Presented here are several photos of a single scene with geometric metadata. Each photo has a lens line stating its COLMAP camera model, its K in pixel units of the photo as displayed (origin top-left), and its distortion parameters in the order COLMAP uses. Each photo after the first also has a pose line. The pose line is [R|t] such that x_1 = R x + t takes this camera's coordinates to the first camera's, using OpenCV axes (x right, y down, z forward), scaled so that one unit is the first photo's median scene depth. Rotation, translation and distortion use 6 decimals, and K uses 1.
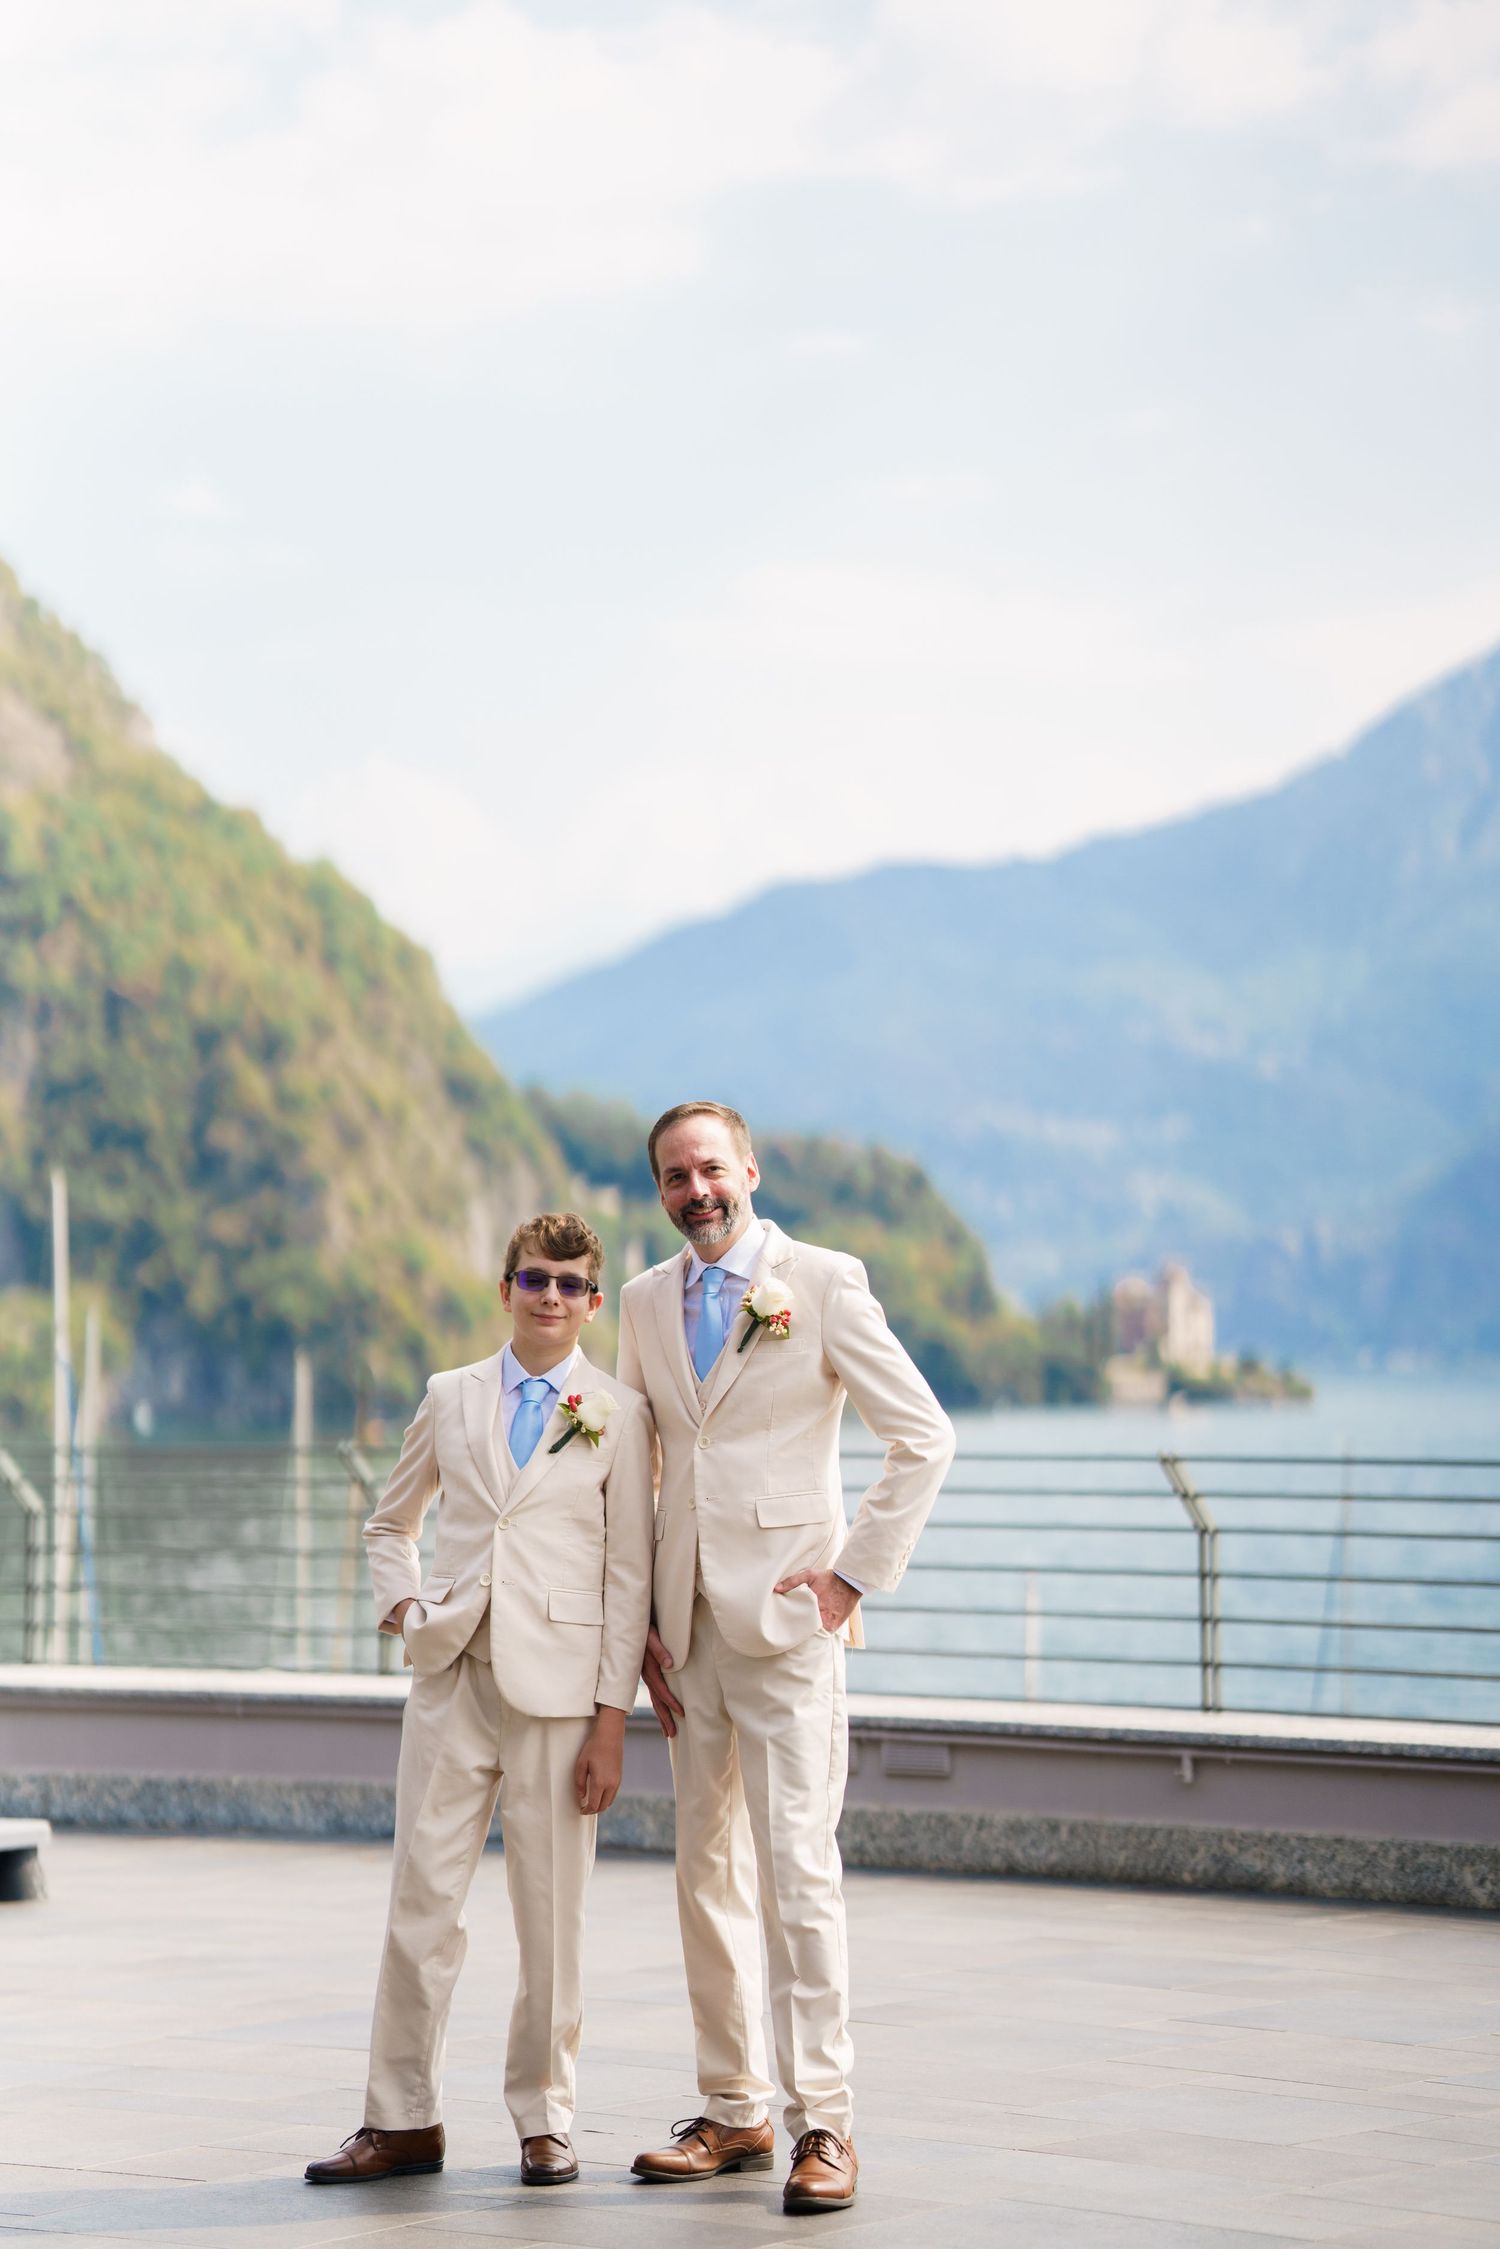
lens RADIAL K [[5456.8, 0, 715.9], [0, 5456.8, 1117.8], [0, 0, 1]] dist [0.648101, 0.473728]
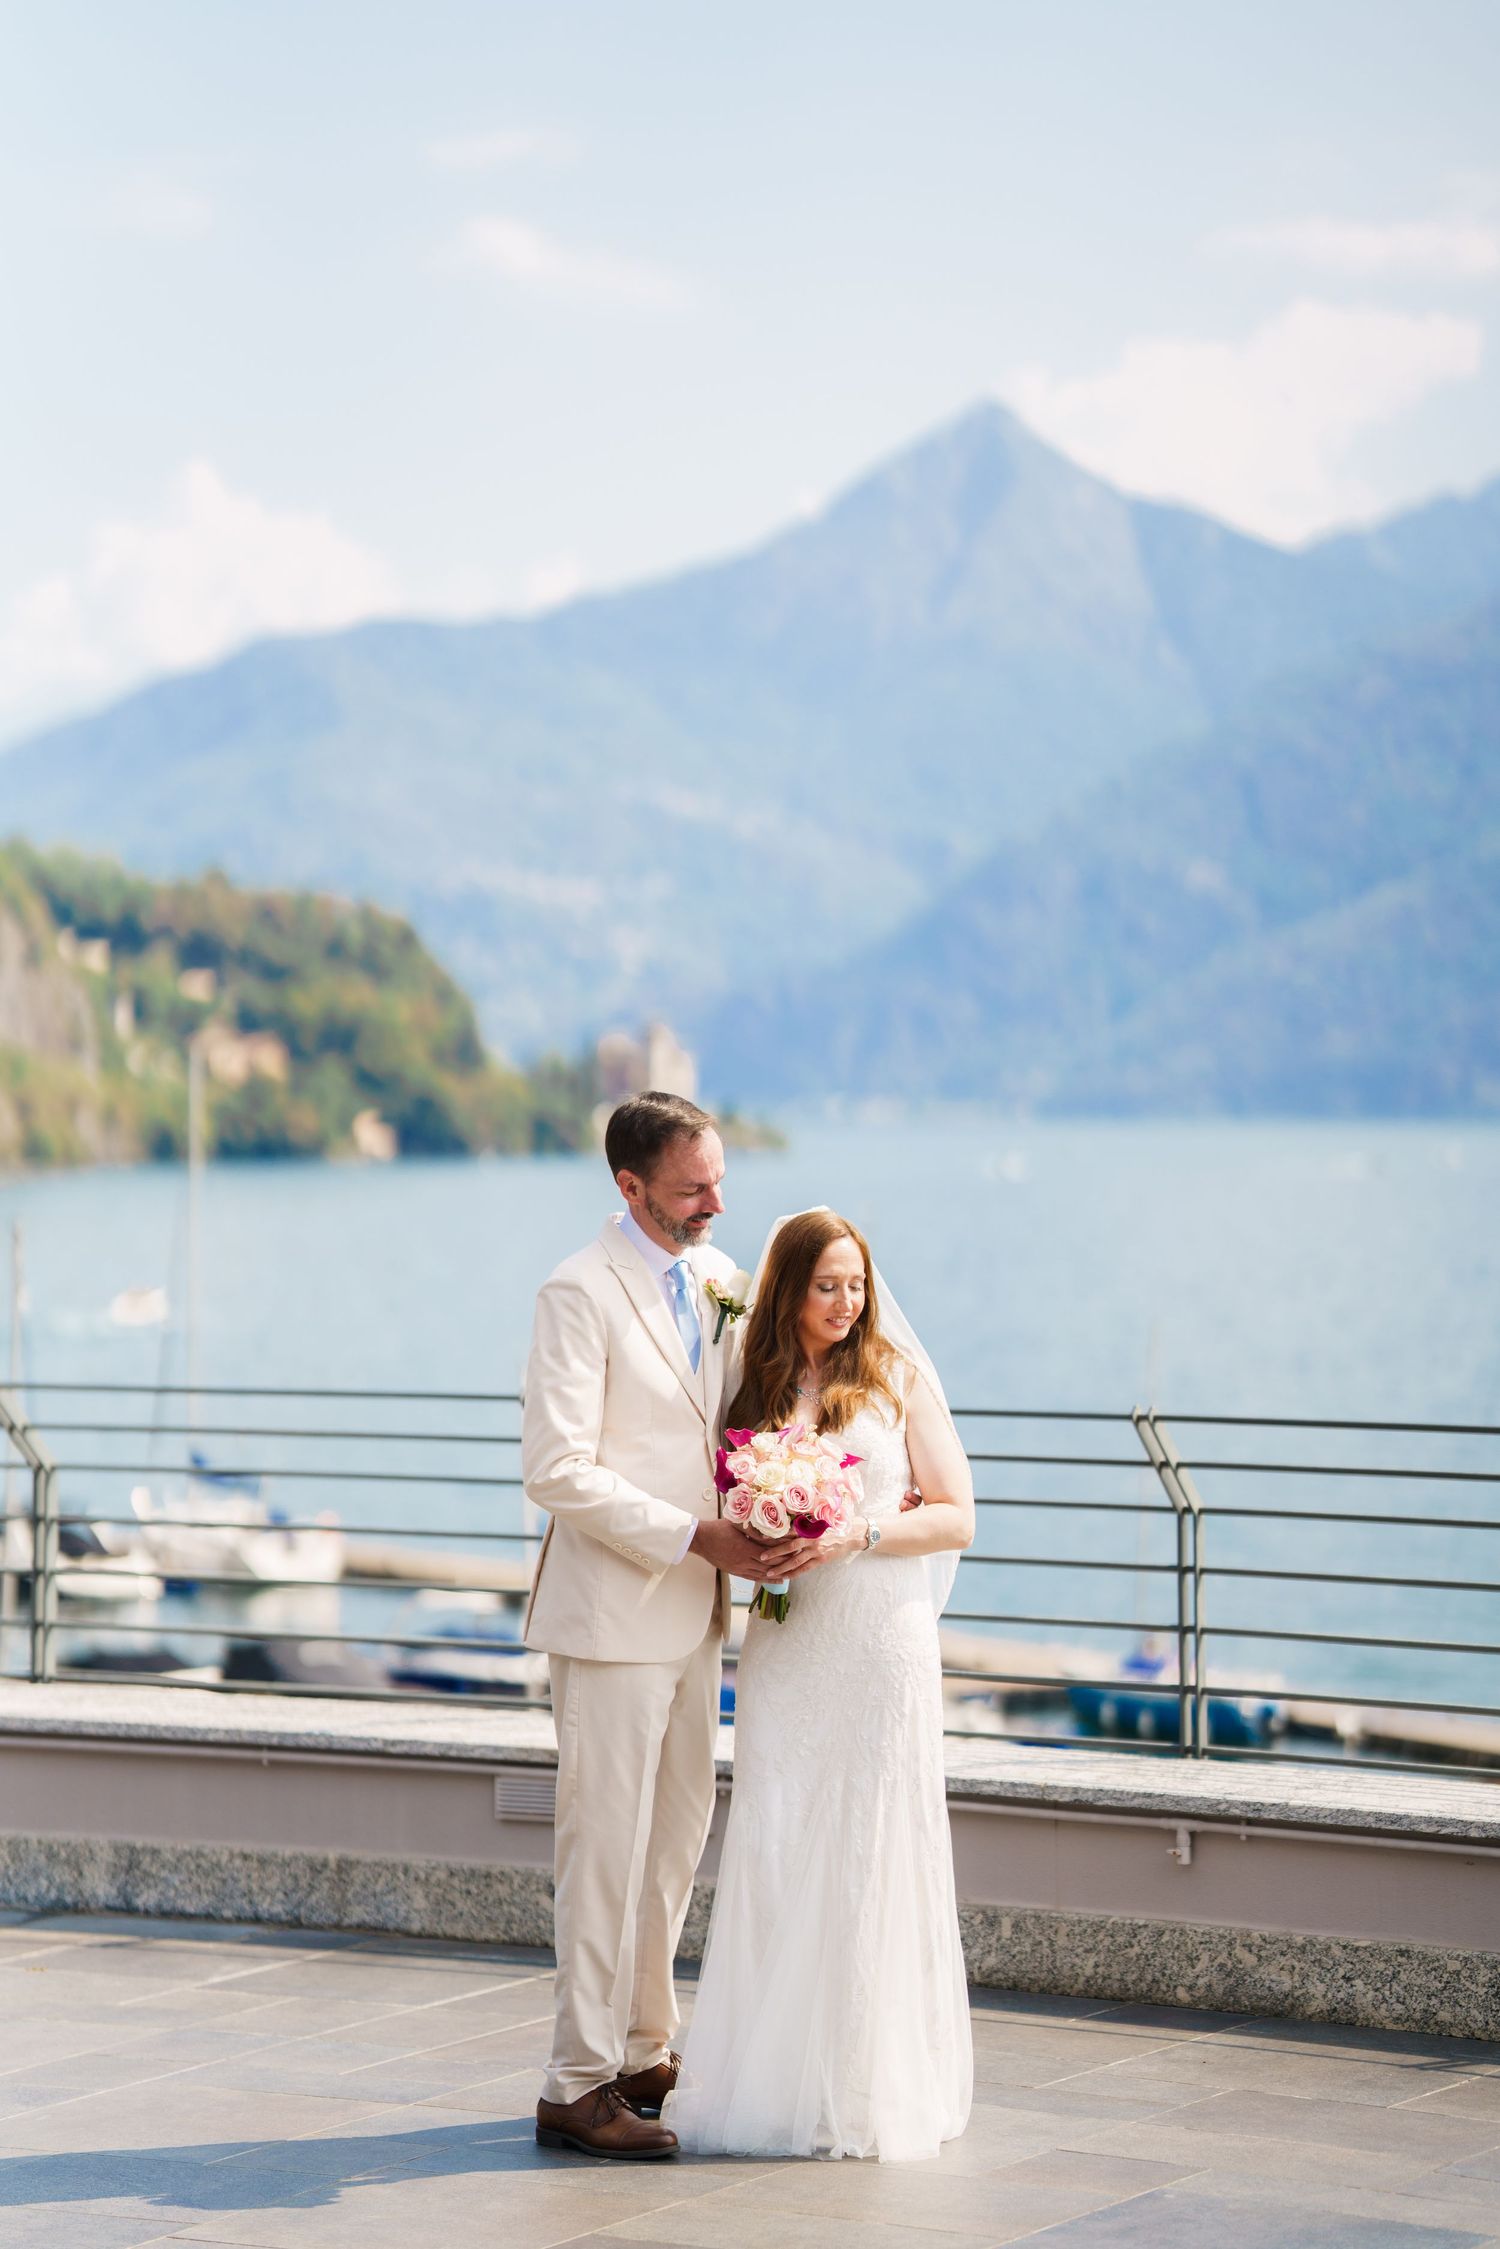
lens RADIAL K [[5320.9, 0, 743.4], [0, 5320.9, 1126.7], [0, 0, 1]] dist [0.698159, 0.836765]
pose [[0.994866, 0.000499, 0.101199, -0.040377], [-0.005291, 0.998877, 0.047084, -0.009805], [-0.101062, -0.047378, 0.993751, 0.264051]]
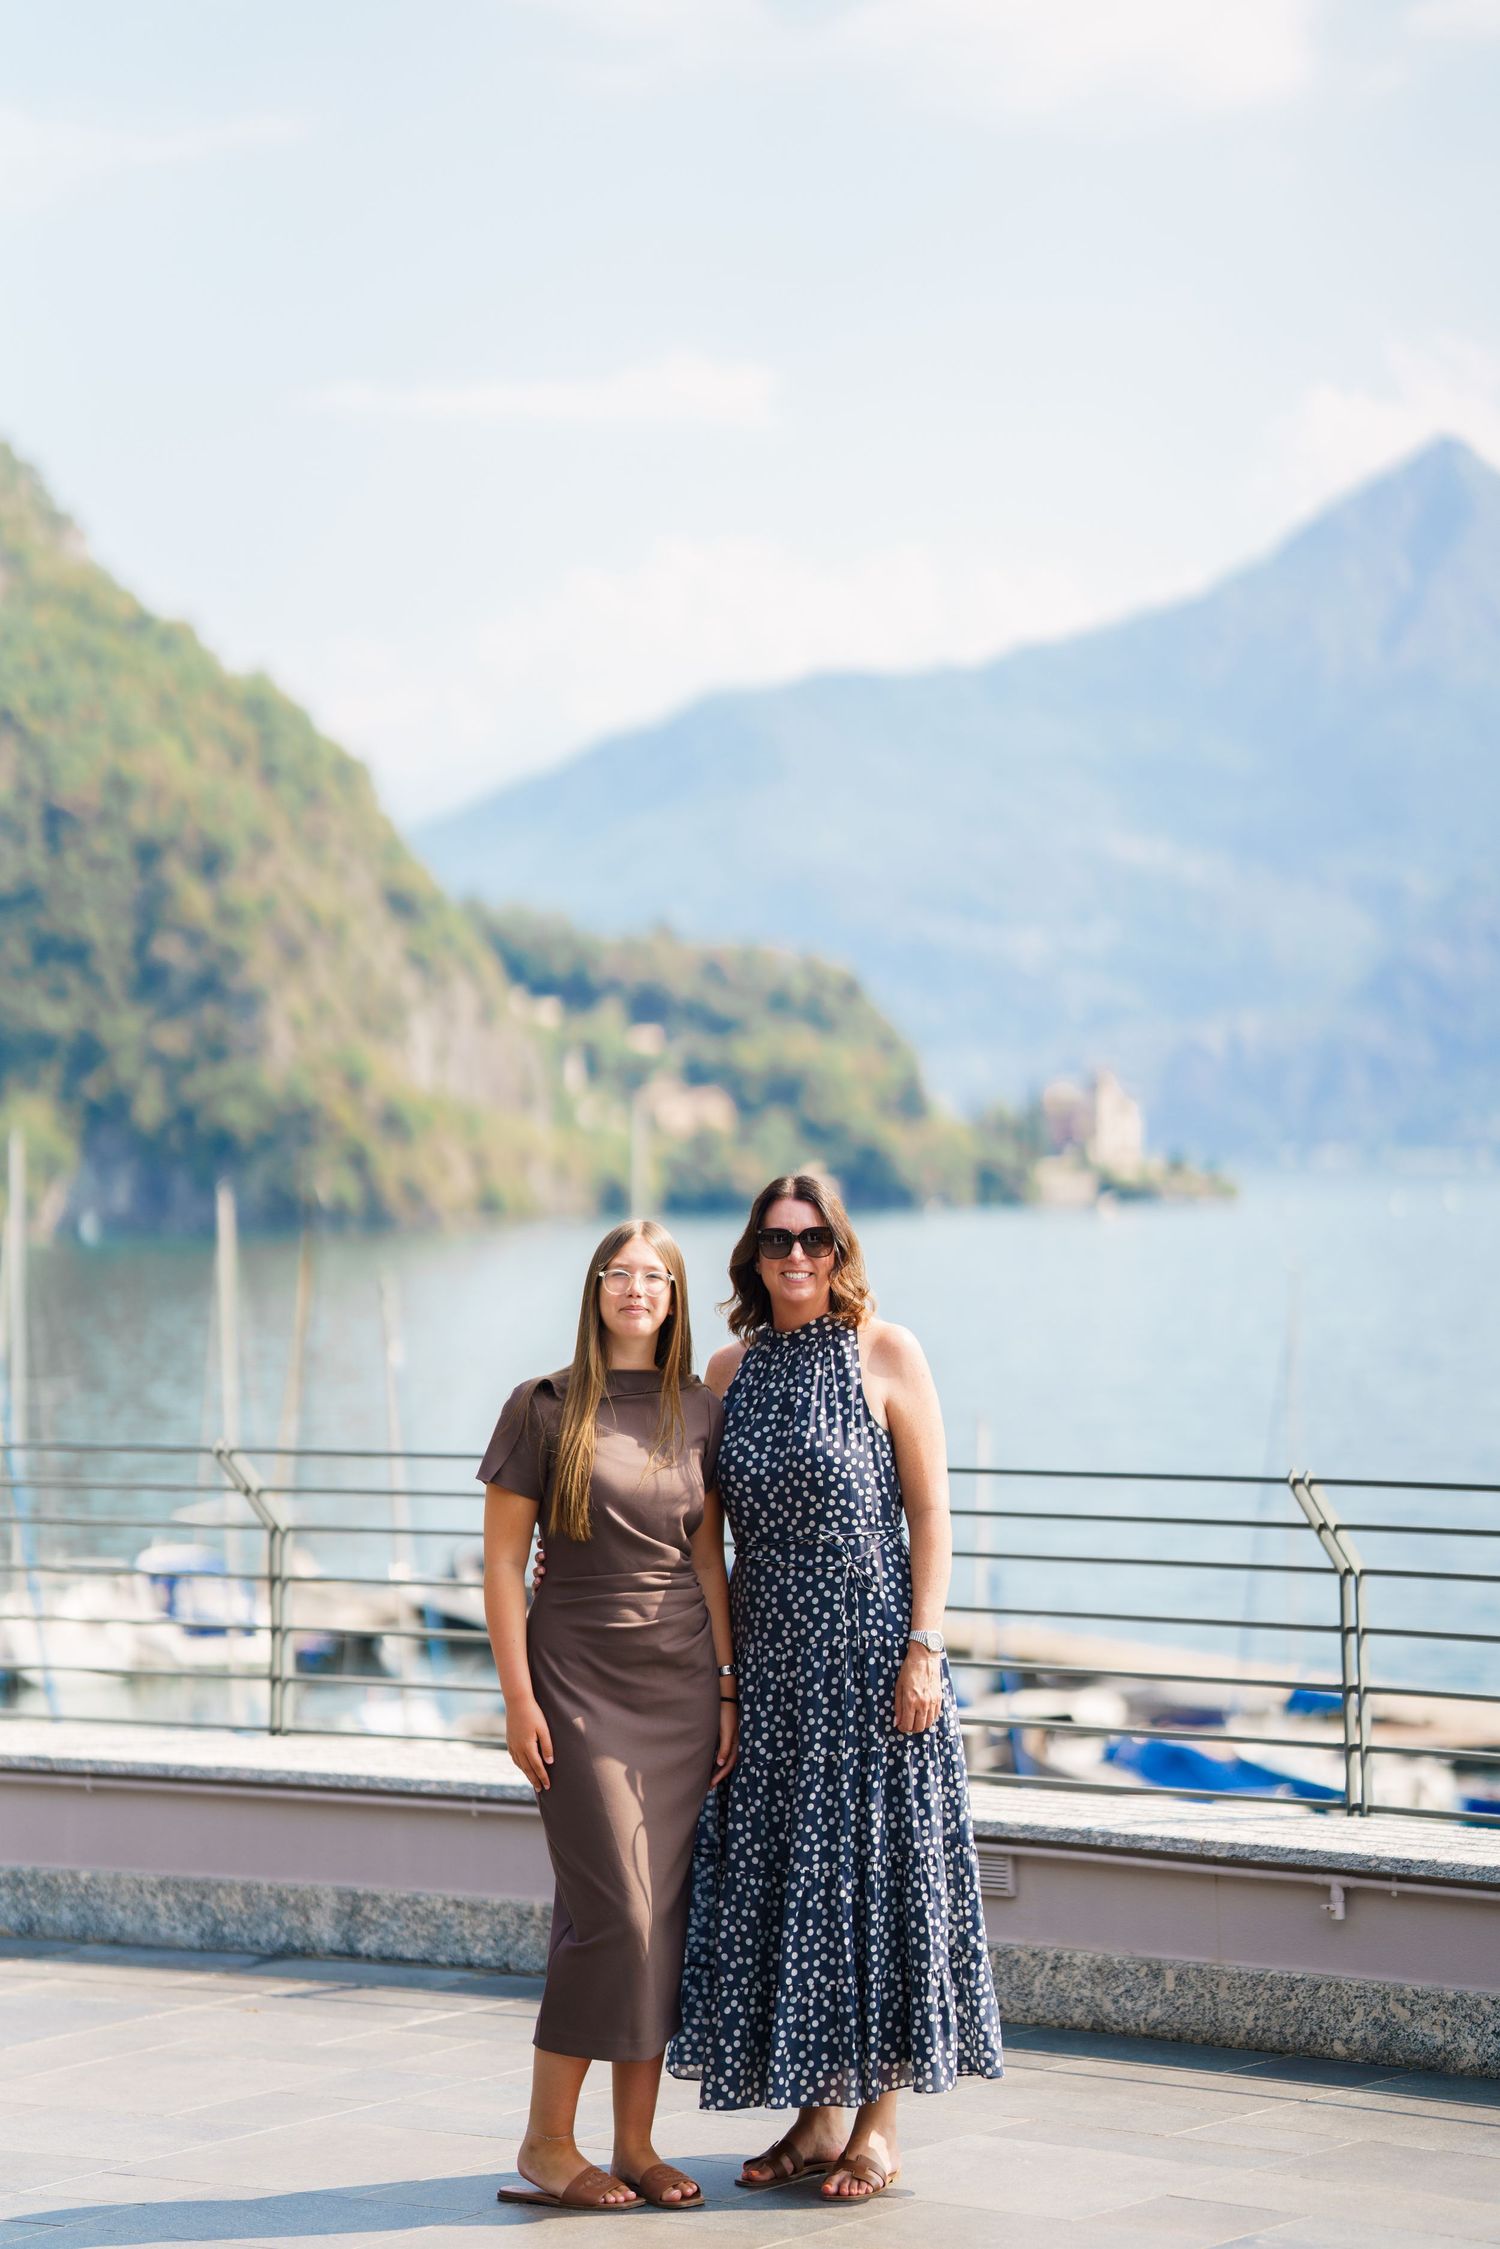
lens RADIAL K [[5327.1, 0, 743.4], [0, 5327.1, 1114.2], [0, 0, 1]] dist [0.654004, 1.212044]
pose [[0.999822, -0.008514, 0.016807, -0.006023], [0.007914, 0.999340, 0.035441, -0.013988], [-0.017098, -0.035302, 0.999230, 0.237513]]
